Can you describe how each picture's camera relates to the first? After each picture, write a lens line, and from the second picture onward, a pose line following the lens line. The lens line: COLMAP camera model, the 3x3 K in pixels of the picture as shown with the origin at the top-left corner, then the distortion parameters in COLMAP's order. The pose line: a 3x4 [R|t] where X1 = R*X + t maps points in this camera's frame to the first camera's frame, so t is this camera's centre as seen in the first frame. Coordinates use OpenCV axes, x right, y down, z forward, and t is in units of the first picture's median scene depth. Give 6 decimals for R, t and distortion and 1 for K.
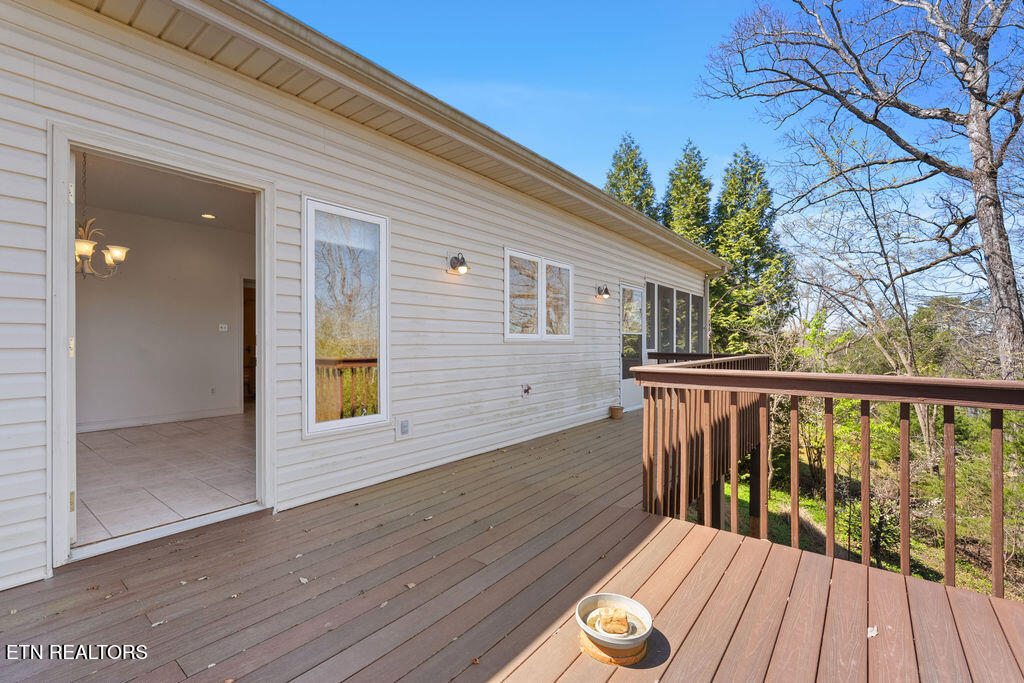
lens RADIAL K [[451.4, 0, 512.8], [0, 451.4, 342.8], [0, 0, 1]] dist [-0.006267, 0.000671]
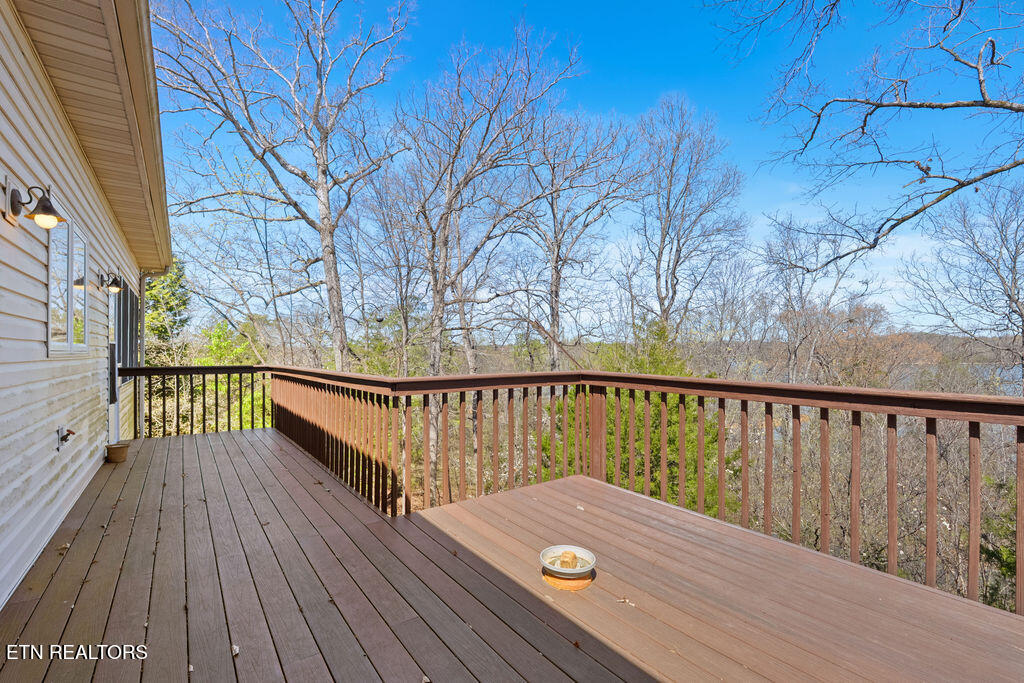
lens RADIAL K [[451.4, 0, 511.1], [0, 451.4, 341.7], [0, 0, 1]] dist [-0.006267, 0.000671]
pose [[0.271910, 0.016350, 0.962184, -0.118096], [0.008507, 0.999776, -0.019393, -0.001338], [-0.962285, 0.013458, 0.271710, 0.083080]]
